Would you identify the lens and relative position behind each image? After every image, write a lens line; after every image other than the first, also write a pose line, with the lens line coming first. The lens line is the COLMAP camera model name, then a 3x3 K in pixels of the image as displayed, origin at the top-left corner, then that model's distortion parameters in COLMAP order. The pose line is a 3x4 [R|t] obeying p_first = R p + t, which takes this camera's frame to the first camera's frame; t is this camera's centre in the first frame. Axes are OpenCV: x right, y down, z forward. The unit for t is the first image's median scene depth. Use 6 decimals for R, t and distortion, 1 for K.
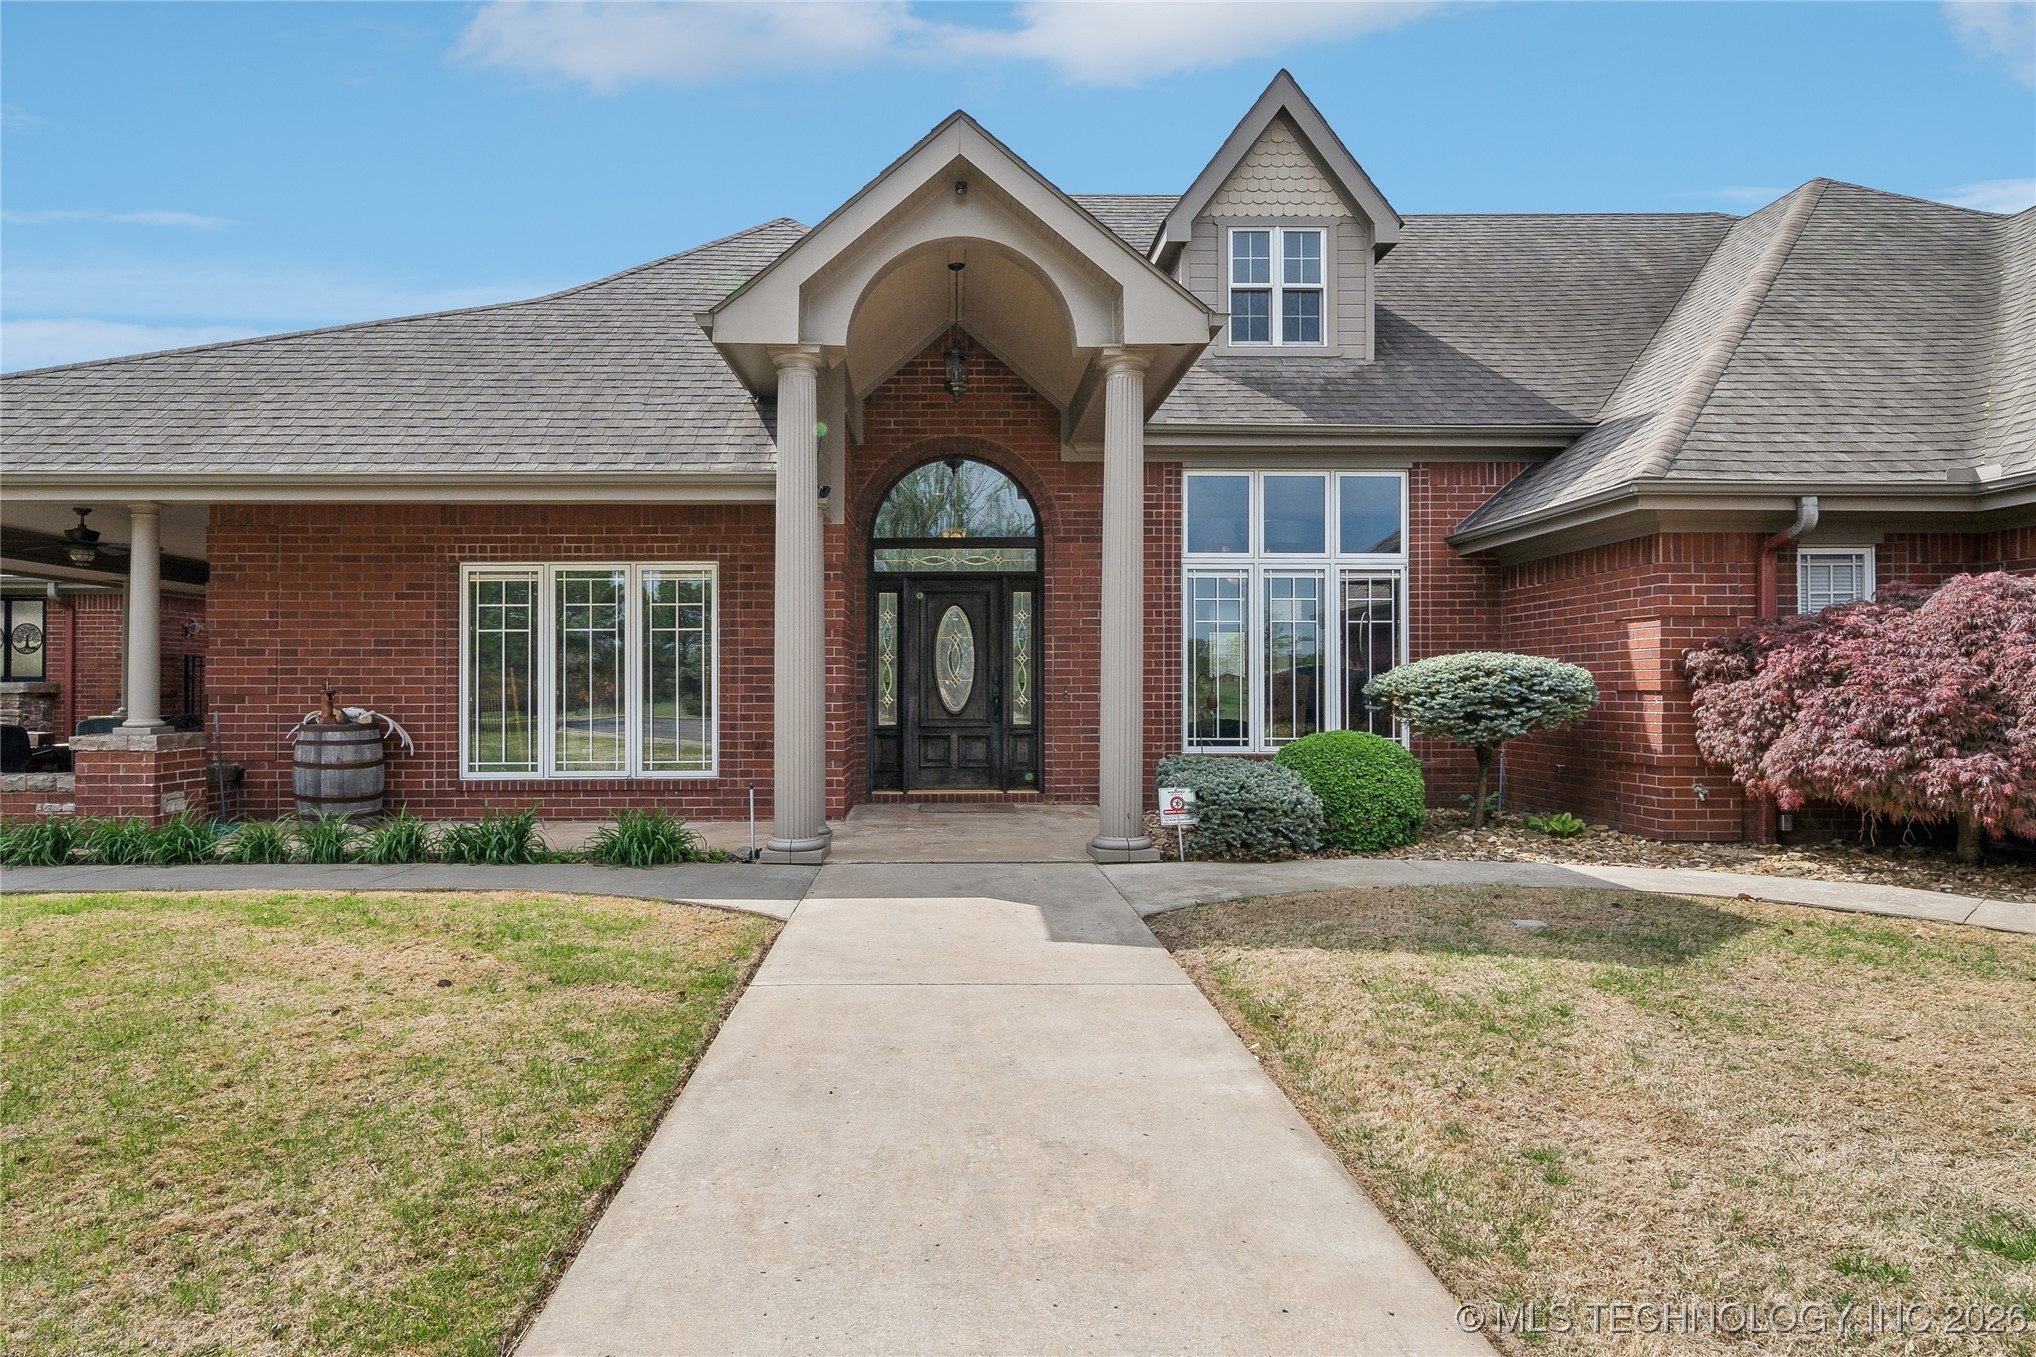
lens RADIAL K [[742.5, 0, 1014.7], [0, 742.5, 678.9], [0, 0, 1]] dist [-0.003106, -0.000240]
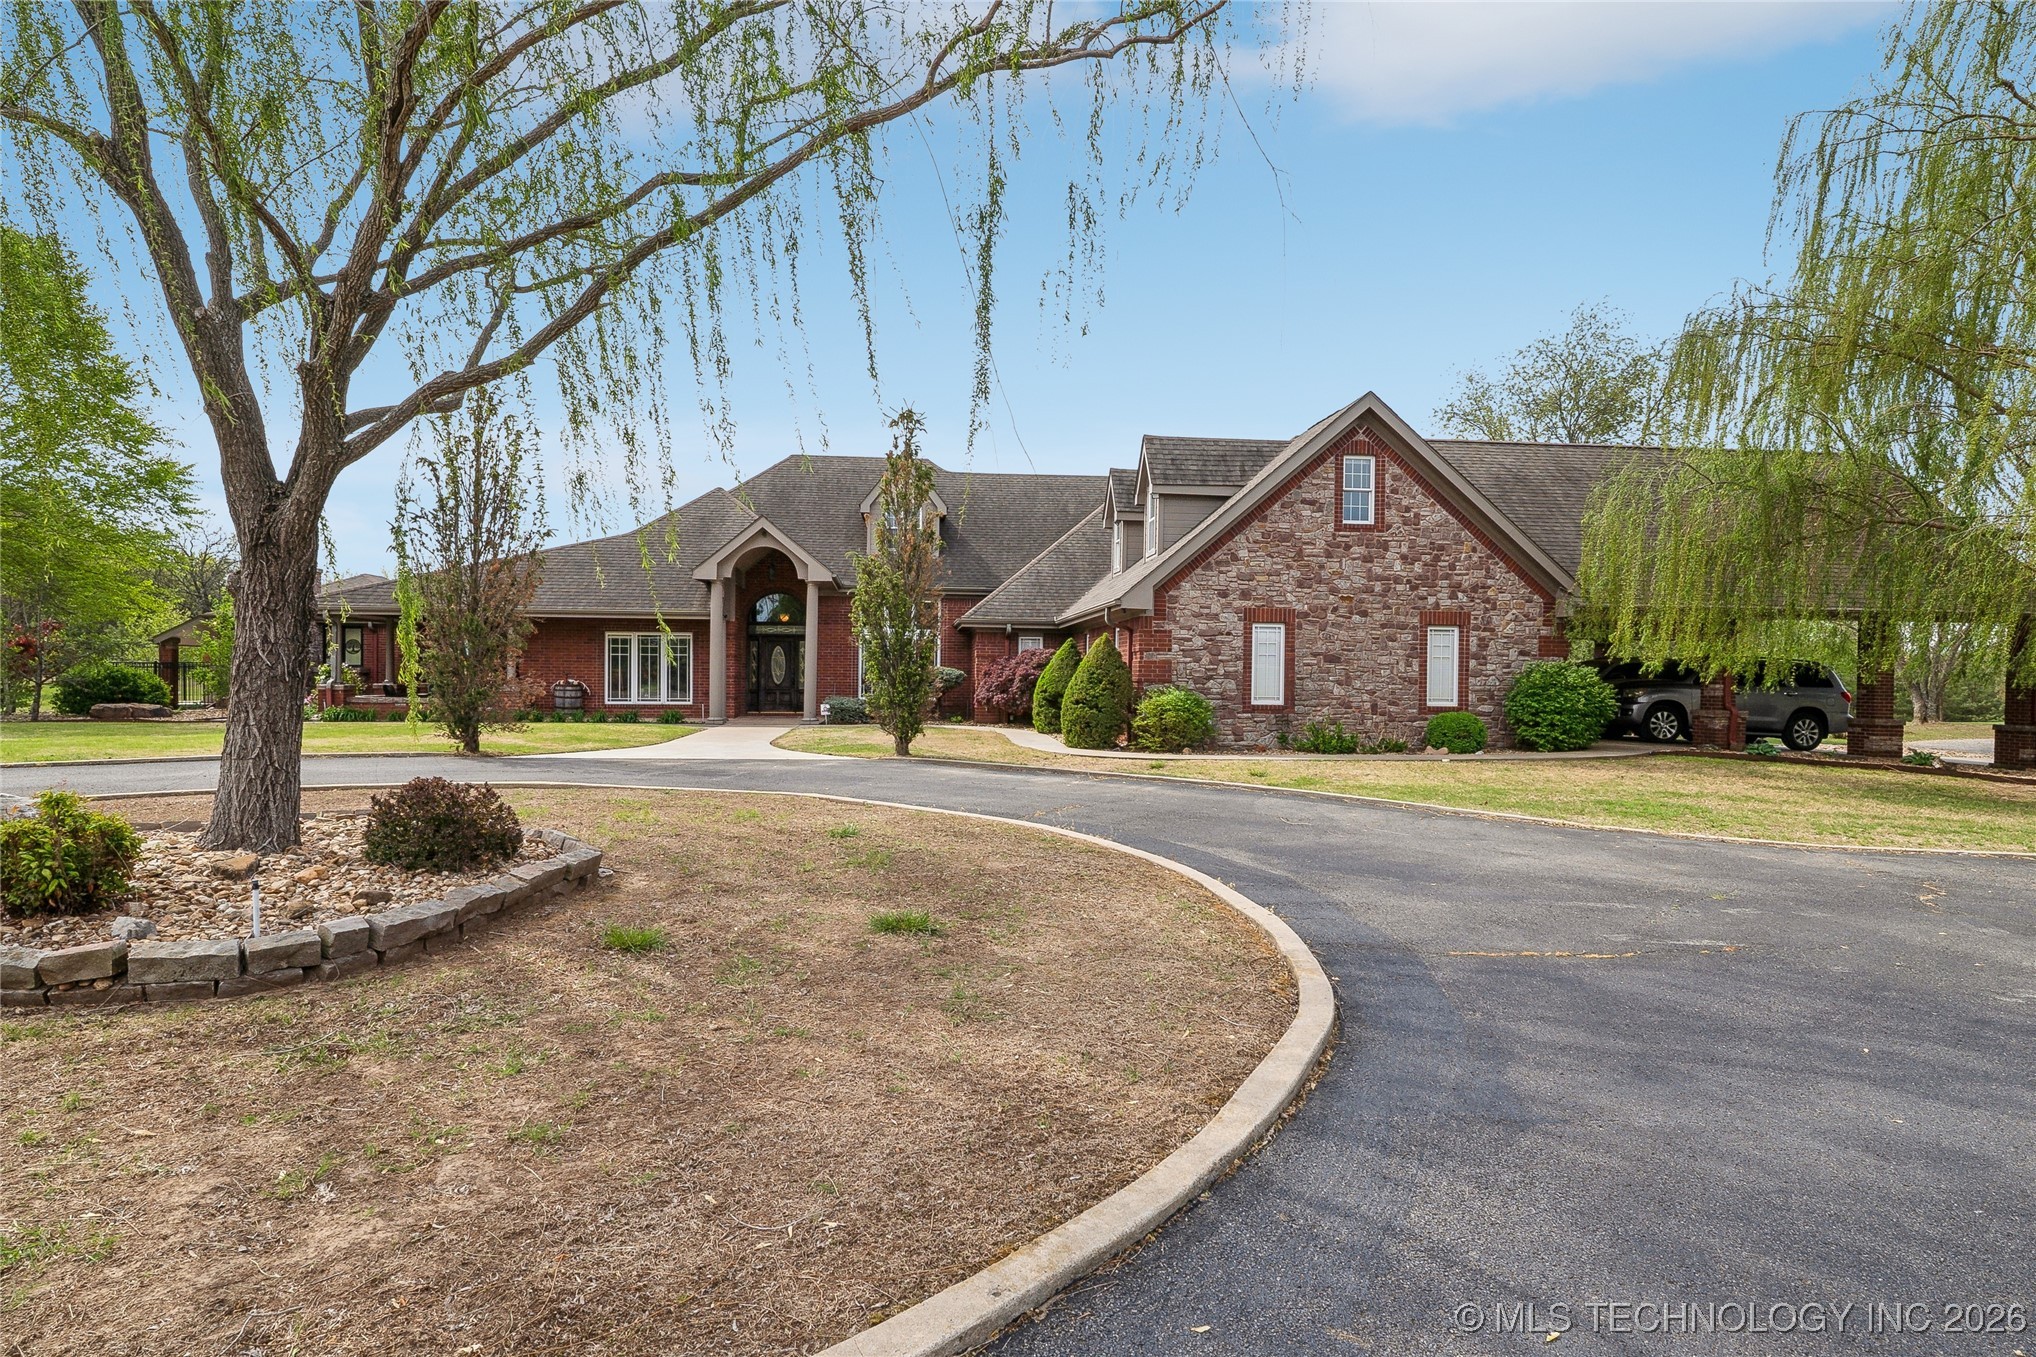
lens RADIAL K [[742.5, 0, 1021.8], [0, 742.5, 679.2], [0, 0, 1]] dist [-0.003106, -0.000240]
pose [[0.999316, 0.010539, 0.035459, 0.856100], [-0.010868, 0.999899, 0.009114, -0.010735], [-0.035359, -0.009494, 0.999330, -2.122949]]
